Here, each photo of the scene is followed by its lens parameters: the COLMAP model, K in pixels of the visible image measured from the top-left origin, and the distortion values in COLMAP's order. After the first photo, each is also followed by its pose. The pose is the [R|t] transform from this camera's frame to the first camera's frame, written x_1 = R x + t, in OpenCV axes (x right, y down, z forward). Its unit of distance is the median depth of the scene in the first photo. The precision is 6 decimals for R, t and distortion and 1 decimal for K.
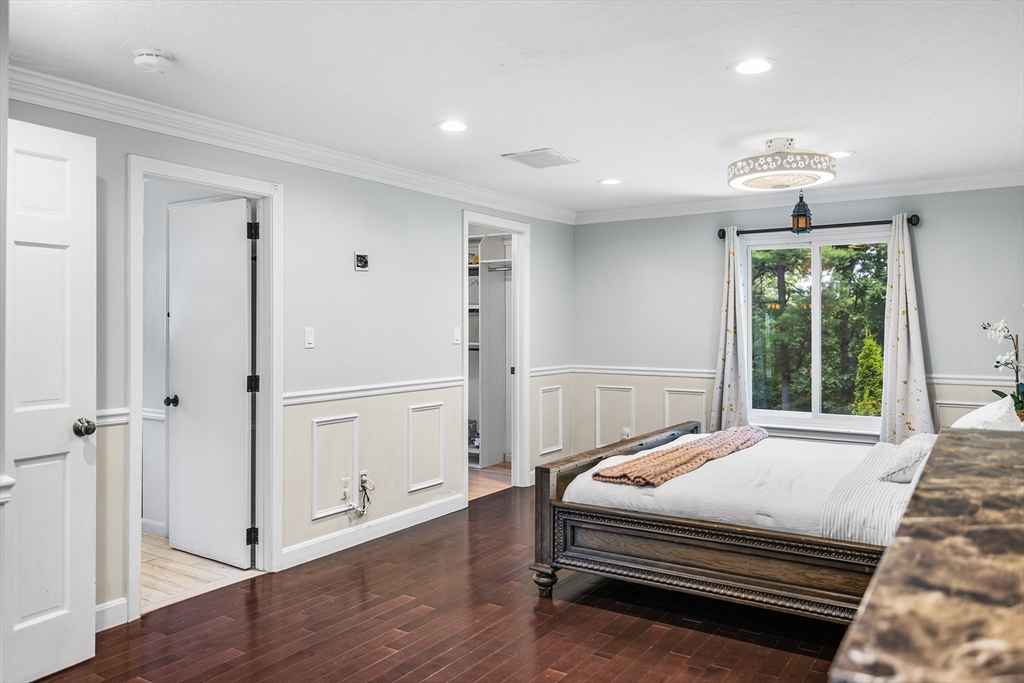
lens RADIAL K [[765.2, 0, 504.5], [0, 765.2, 325.4], [0, 0, 1]] dist [-0.002433, 0.003558]
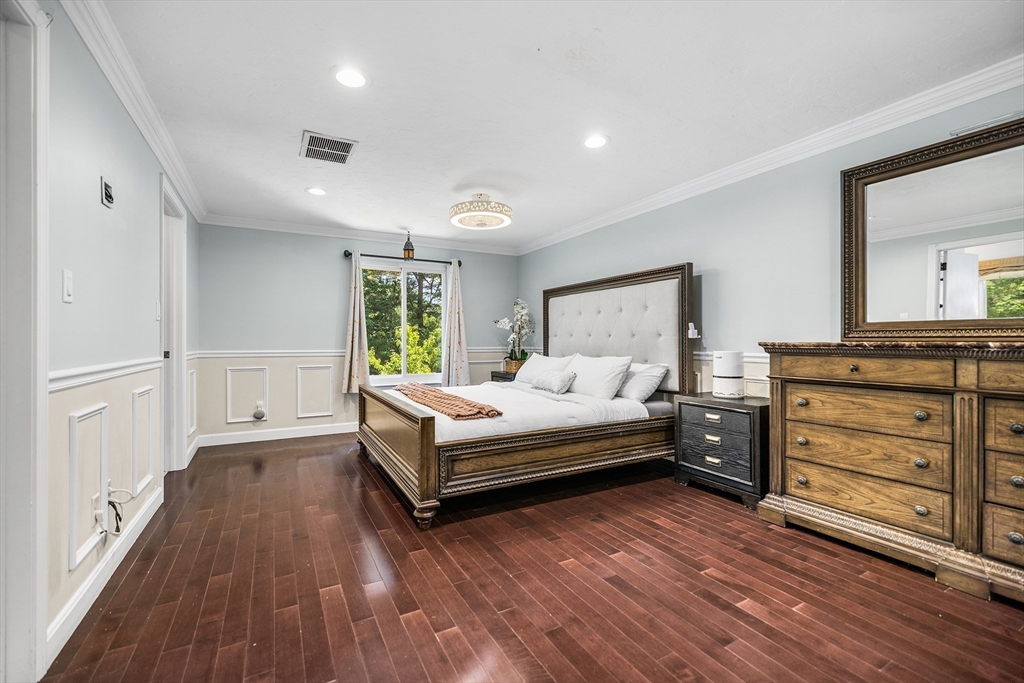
lens RADIAL K [[433.9, 0, 510.2], [0, 433.9, 342.9], [0, 0, 1]] dist [0.003320, -0.000275]
pose [[0.465750, -0.001708, 0.884915, -0.415448], [0.001336, 0.999998, 0.001227, 0.065178], [-0.884916, 0.000611, 0.465751, 0.517217]]
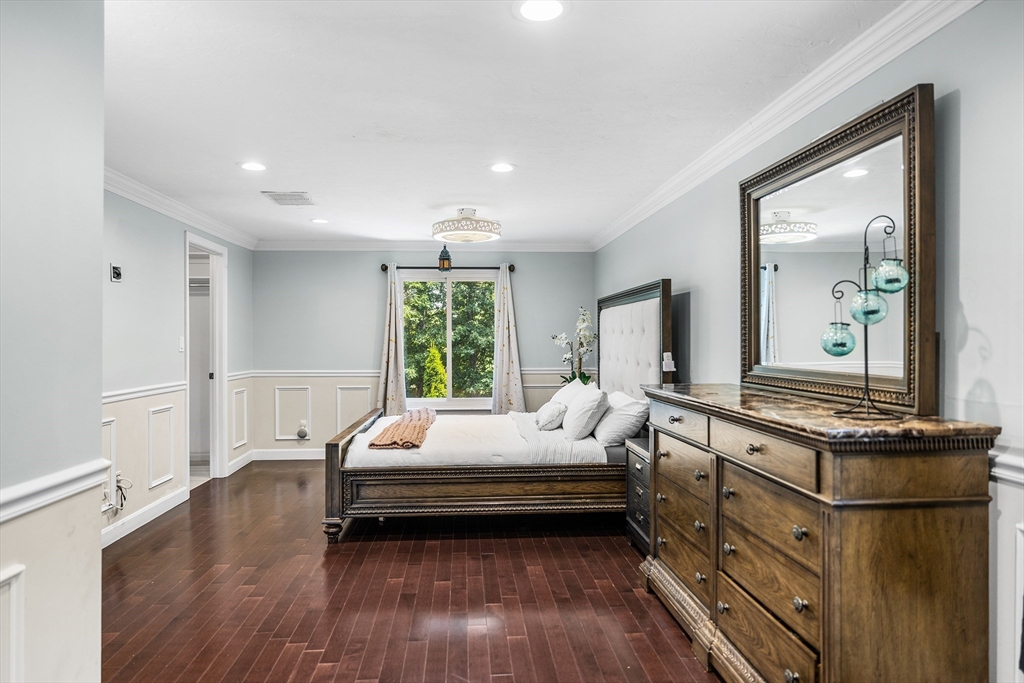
lens RADIAL K [[655.0, 0, 513.7], [0, 655.0, 344.0], [0, 0, 1]] dist [-0.001163, 0.002676]
pose [[0.790354, -0.002817, 0.612644, -0.340365], [0.000226, 0.999991, 0.004306, 0.011791], [-0.612650, -0.003265, 0.790347, -0.054776]]
